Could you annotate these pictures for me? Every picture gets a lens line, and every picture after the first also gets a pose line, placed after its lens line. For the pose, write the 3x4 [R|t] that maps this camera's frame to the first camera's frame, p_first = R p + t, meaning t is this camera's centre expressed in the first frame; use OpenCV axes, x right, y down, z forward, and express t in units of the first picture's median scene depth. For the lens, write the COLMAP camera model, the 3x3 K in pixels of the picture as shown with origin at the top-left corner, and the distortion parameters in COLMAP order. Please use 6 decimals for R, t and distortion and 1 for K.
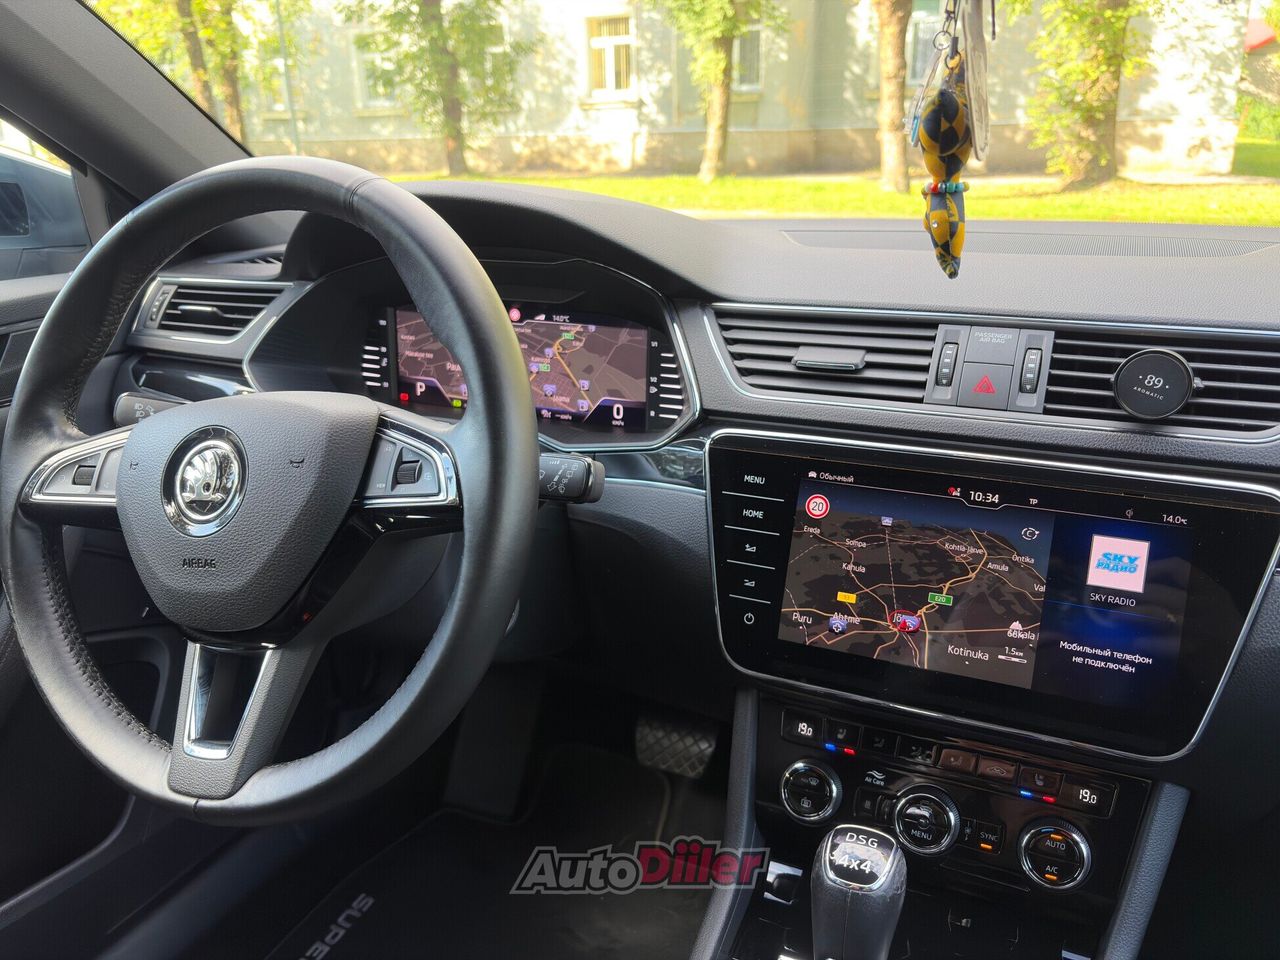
lens RADIAL K [[987.0, 0, 635.4], [0, 987.0, 480.5], [0, 0, 1]] dist [0.016602, -0.017482]
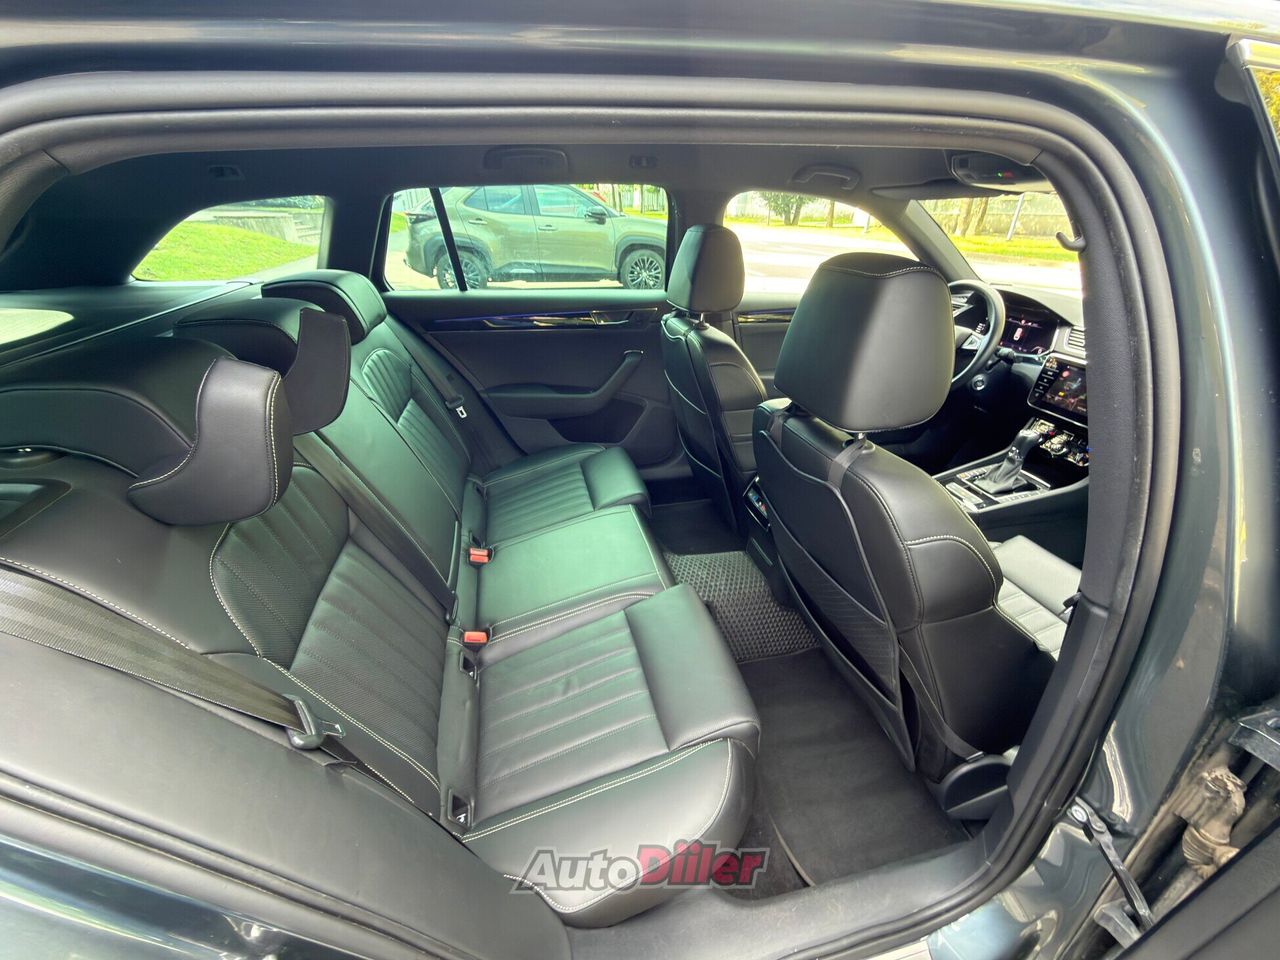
lens RADIAL K [[510.8, 0, 637.4], [0, 510.8, 483.4], [0, 0, 1]] dist [0.000035, 0.000400]
pose [[0.619861, 0.398145, -0.676205, 0.739182], [-0.282200, 0.917175, 0.281341, 0.376190], [0.732213, 0.016432, 0.680878, -1.999853]]
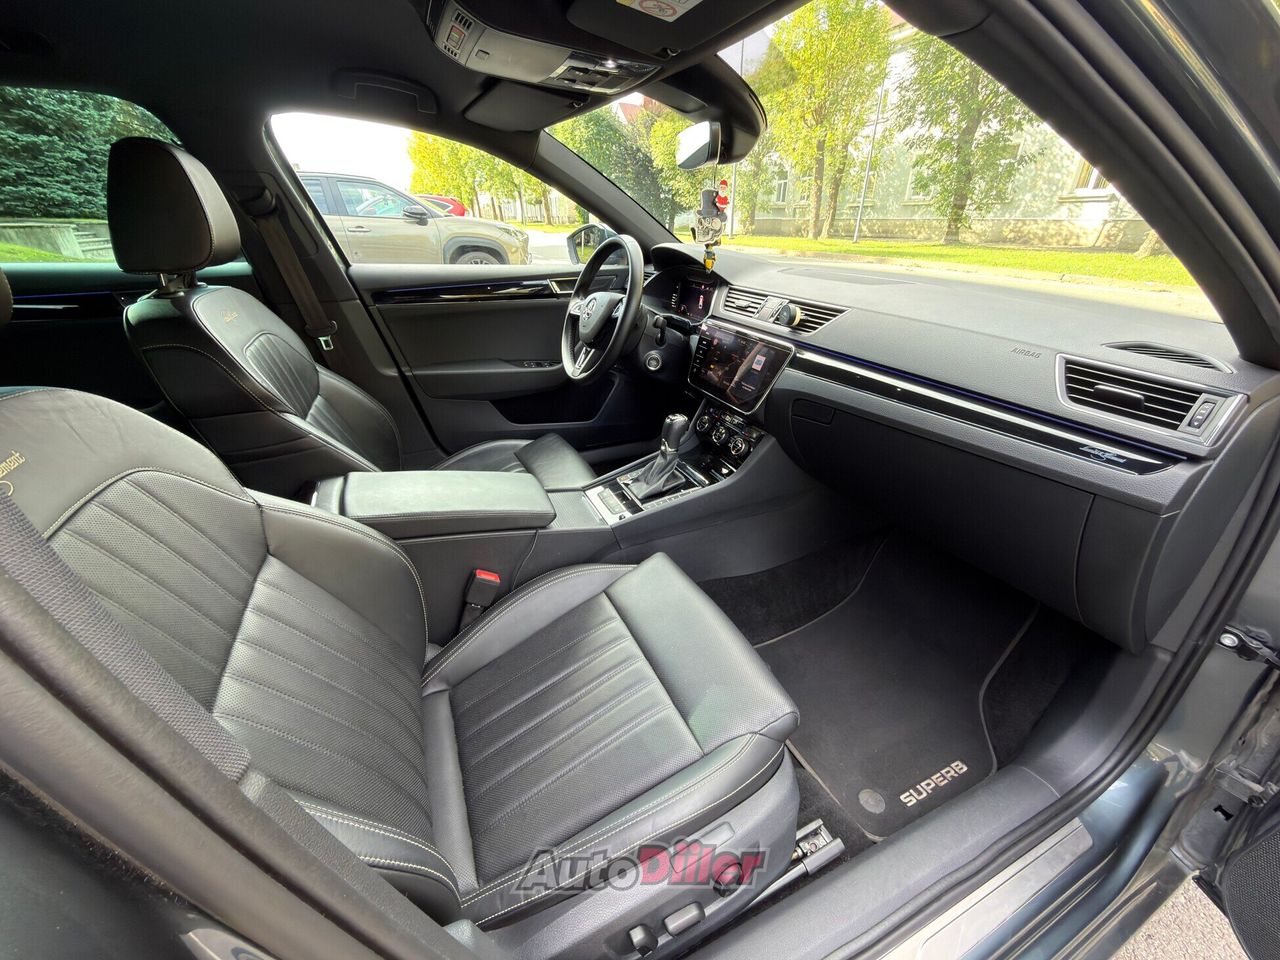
lens RADIAL K [[510.8, 0, 637.0], [0, 510.8, 481.8], [0, 0, 1]] dist [0.000035, 0.000400]
pose [[0.759625, 0.317628, -0.567523, 1.181739], [-0.232120, 0.947565, 0.219637, 0.166332], [0.607528, -0.035108, 0.793522, -0.691926]]
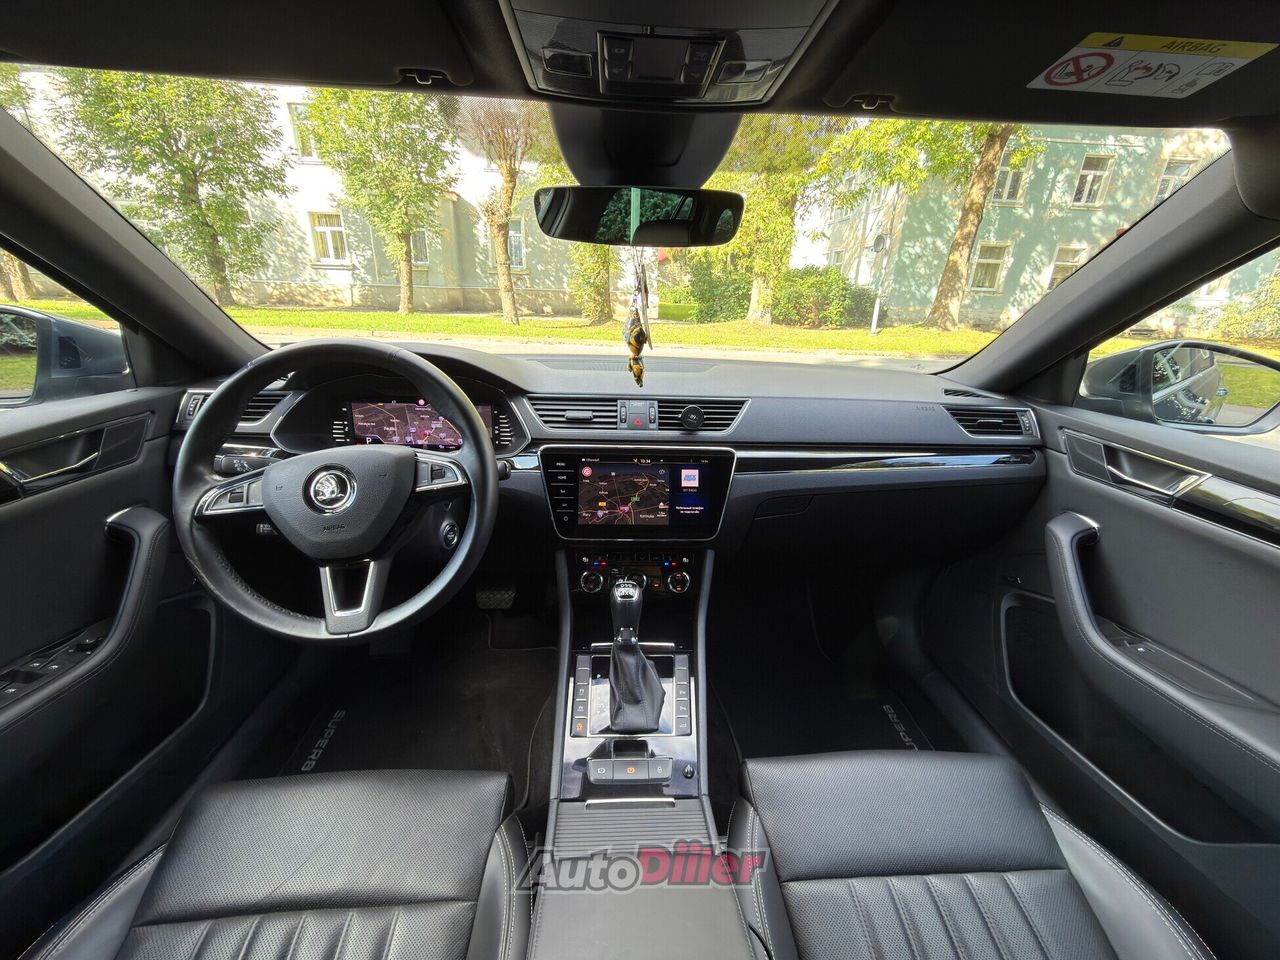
lens RADIAL K [[510.8, 0, 640.3], [0, 510.8, 485.0], [0, 0, 1]] dist [0.000035, 0.000400]
pose [[0.881253, -0.122945, 0.456374, -0.306624], [0.111507, 0.992401, 0.052028, 0.006644], [-0.459302, 0.005039, 0.888266, -0.264486]]
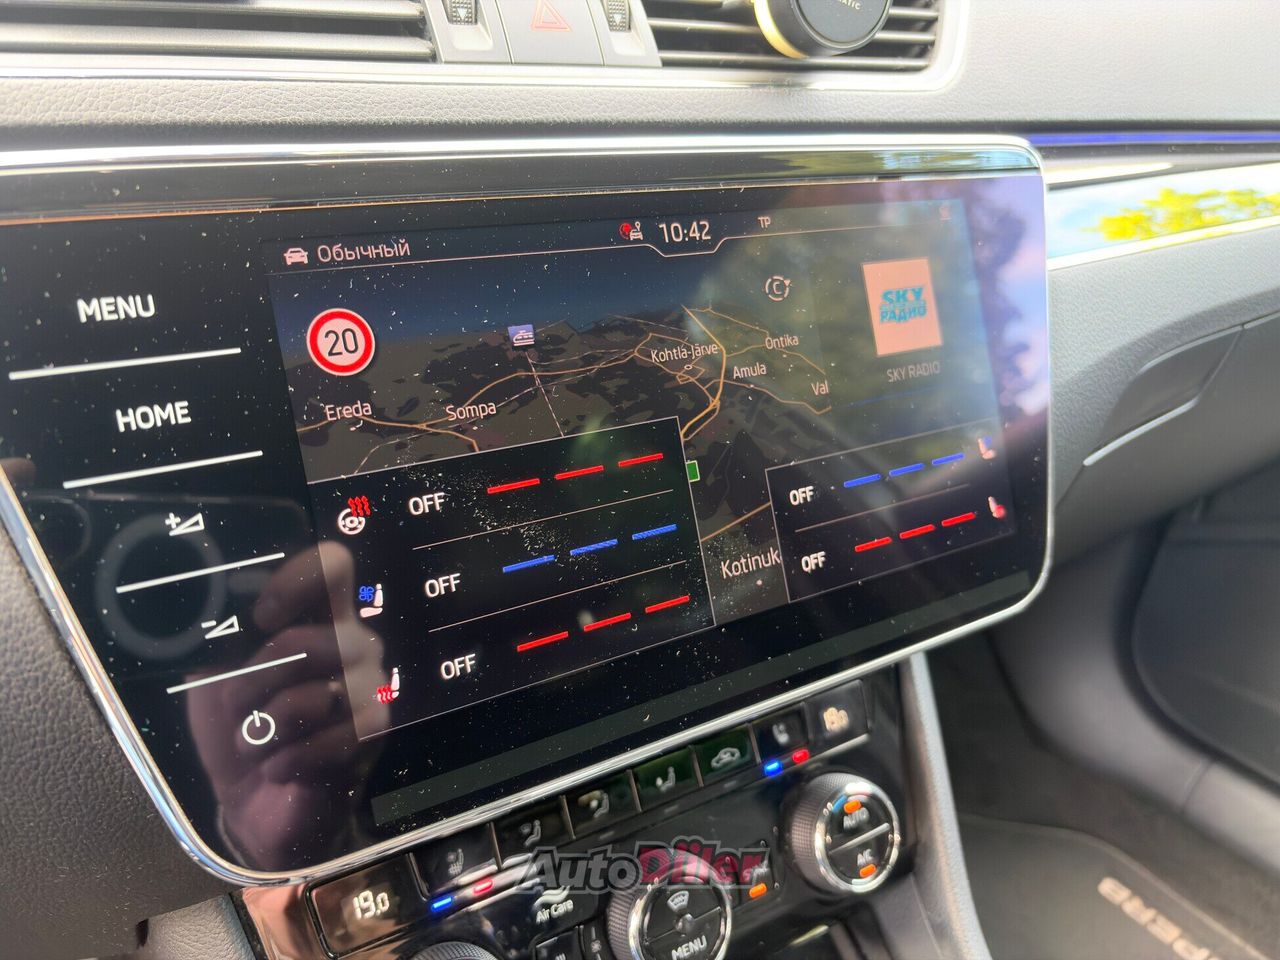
lens RADIAL K [[987.0, 0, 640.0], [0, 987.0, 489.8], [0, 0, 1]] dist [0.016602, -0.017482]
pose [[0.547538, -0.301446, 0.780598, -0.046010], [0.249519, 0.949236, 0.191548, 0.034088], [-0.798713, 0.089894, 0.594959, 0.693574]]
